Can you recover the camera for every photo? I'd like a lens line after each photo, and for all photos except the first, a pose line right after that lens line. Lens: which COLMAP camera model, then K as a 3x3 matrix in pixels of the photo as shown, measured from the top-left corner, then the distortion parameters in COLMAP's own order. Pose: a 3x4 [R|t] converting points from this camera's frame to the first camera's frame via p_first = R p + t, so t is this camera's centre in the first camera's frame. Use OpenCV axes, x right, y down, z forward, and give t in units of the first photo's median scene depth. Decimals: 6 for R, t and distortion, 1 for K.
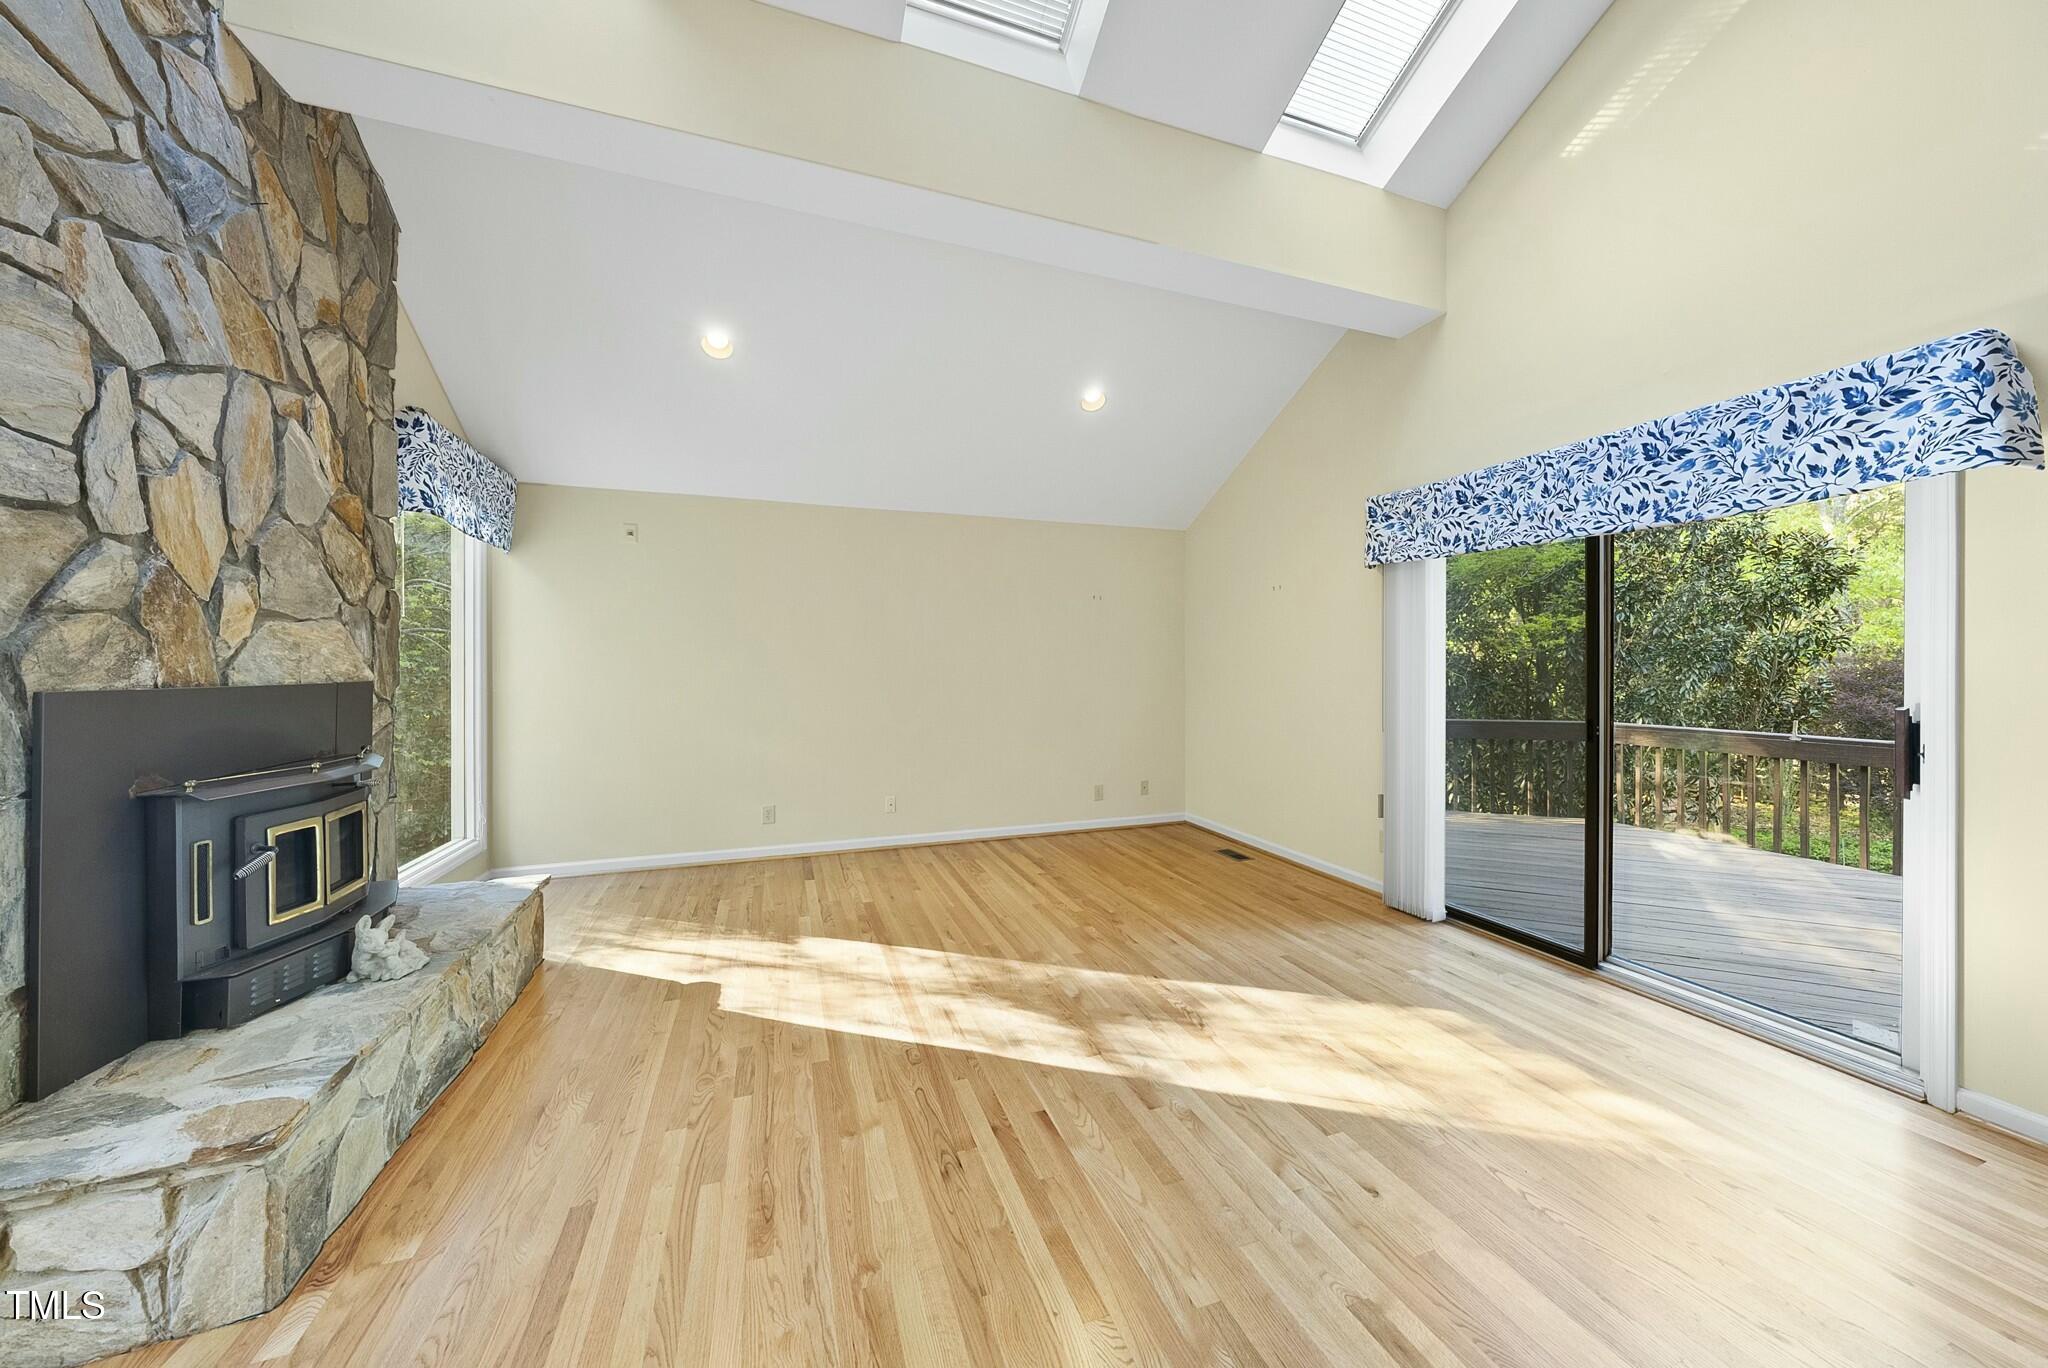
lens RADIAL K [[703.9, 0, 1038.0], [0, 703.9, 670.0], [0, 0, 1]] dist [-0.002800, 0.001183]
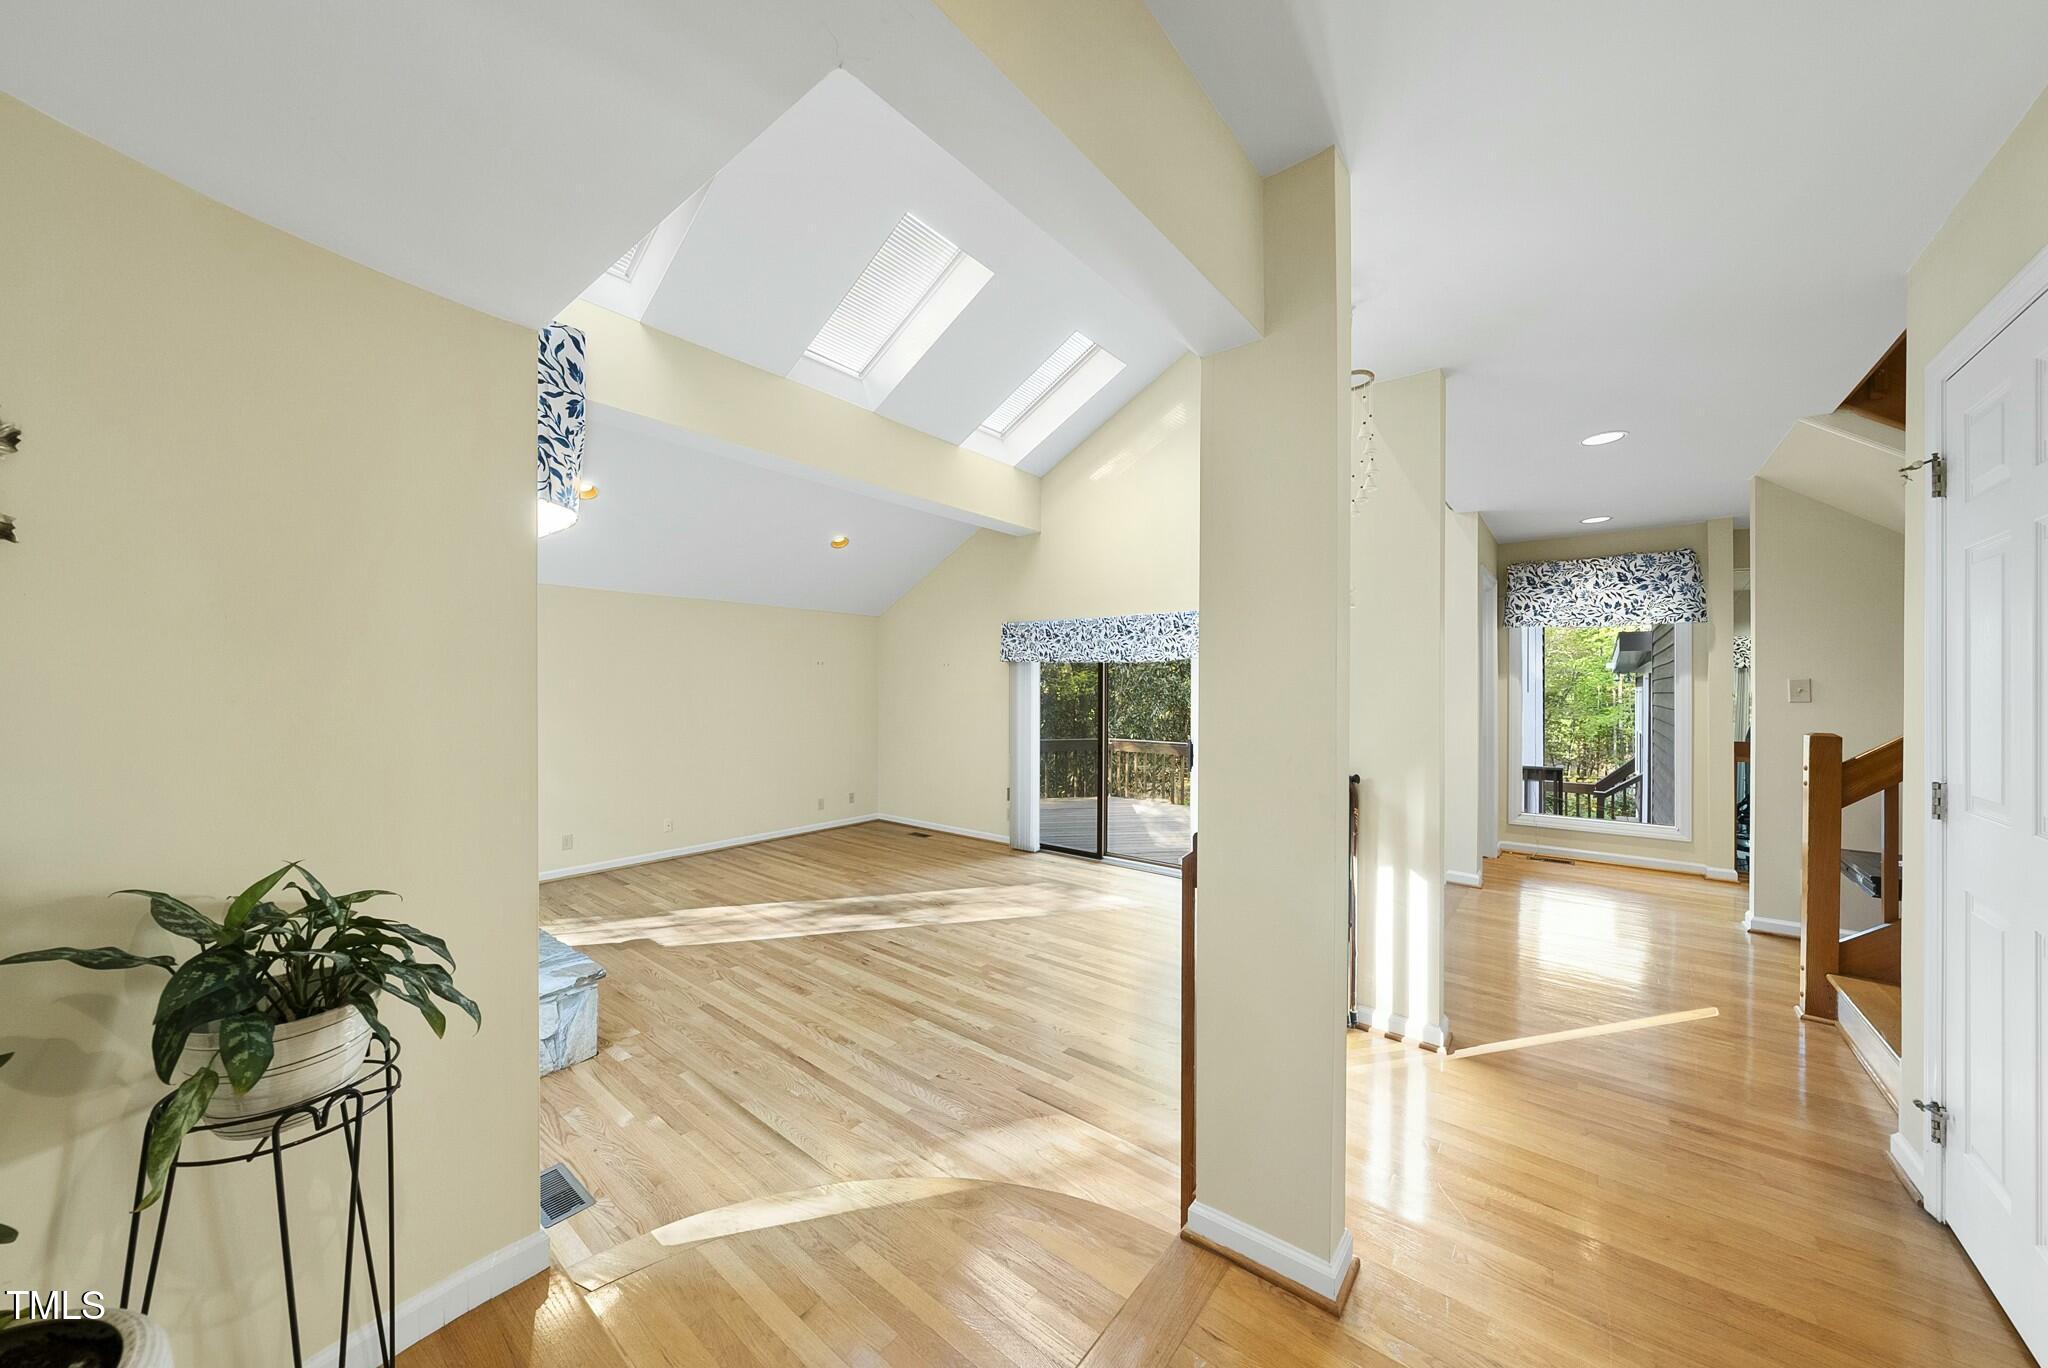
lens RADIAL K [[703.9, 0, 1026.3], [0, 703.9, 685.6], [0, 0, 1]] dist [-0.002800, 0.001183]
pose [[0.857712, 0.003497, 0.514118, -0.499450], [-0.003192, 0.999994, -0.001477, -0.103910], [-0.514120, -0.000375, 0.857718, -0.710963]]
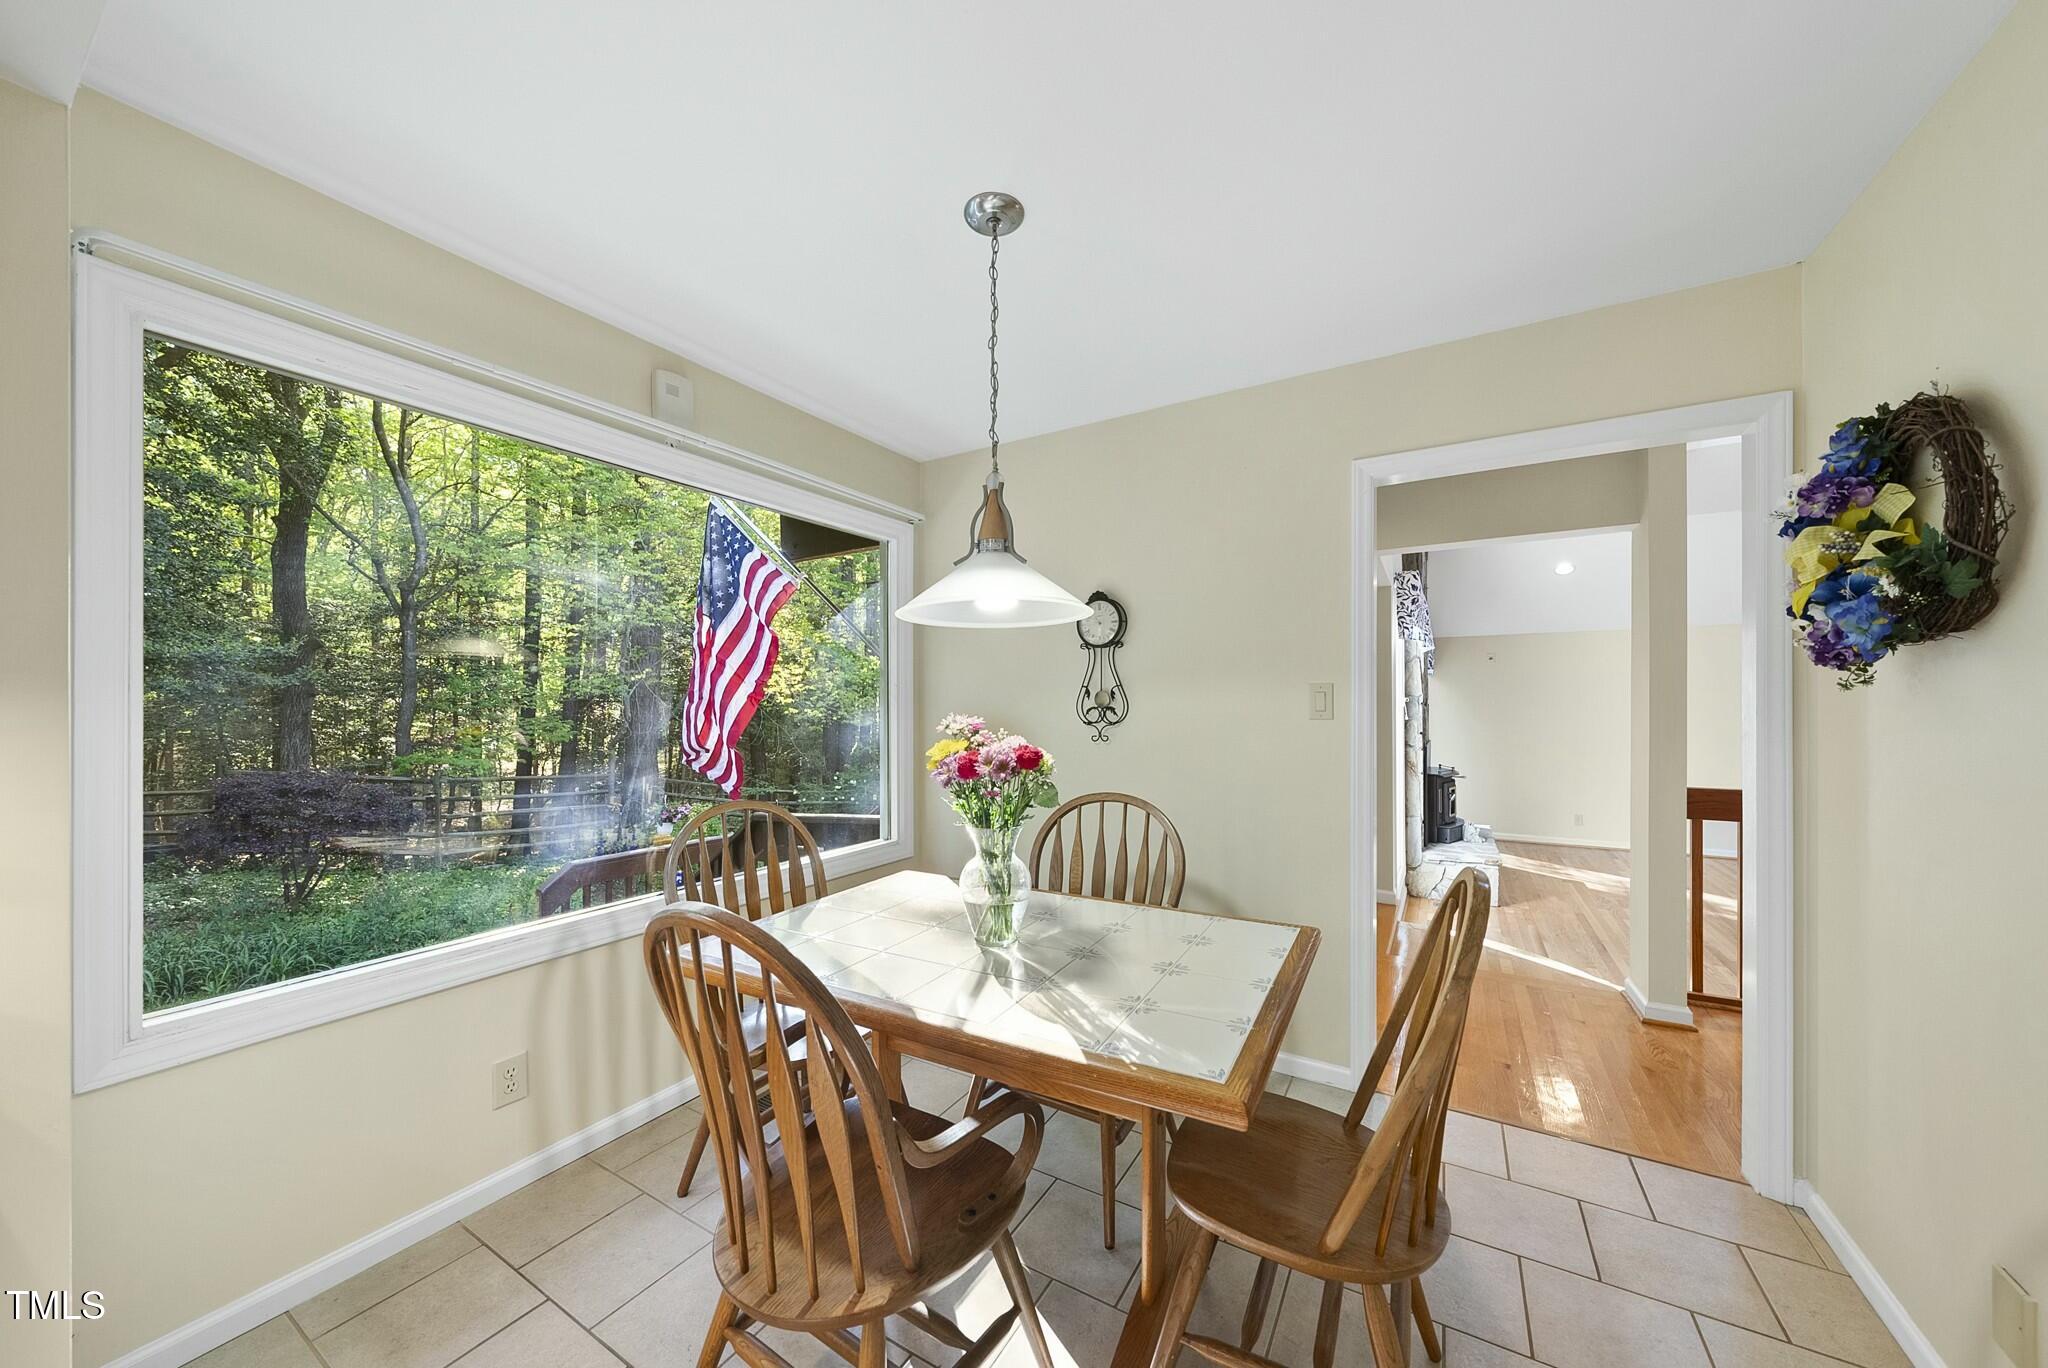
lens RADIAL K [[703.9, 0, 1027.6], [0, 703.9, 698.9], [0, 0, 1]] dist [-0.002800, 0.001183]
pose [[0.631203, -0.007225, -0.775584, 0.145577], [0.002278, 0.999970, -0.007462, -0.110410], [0.775614, 0.002944, 0.631200, -1.656825]]
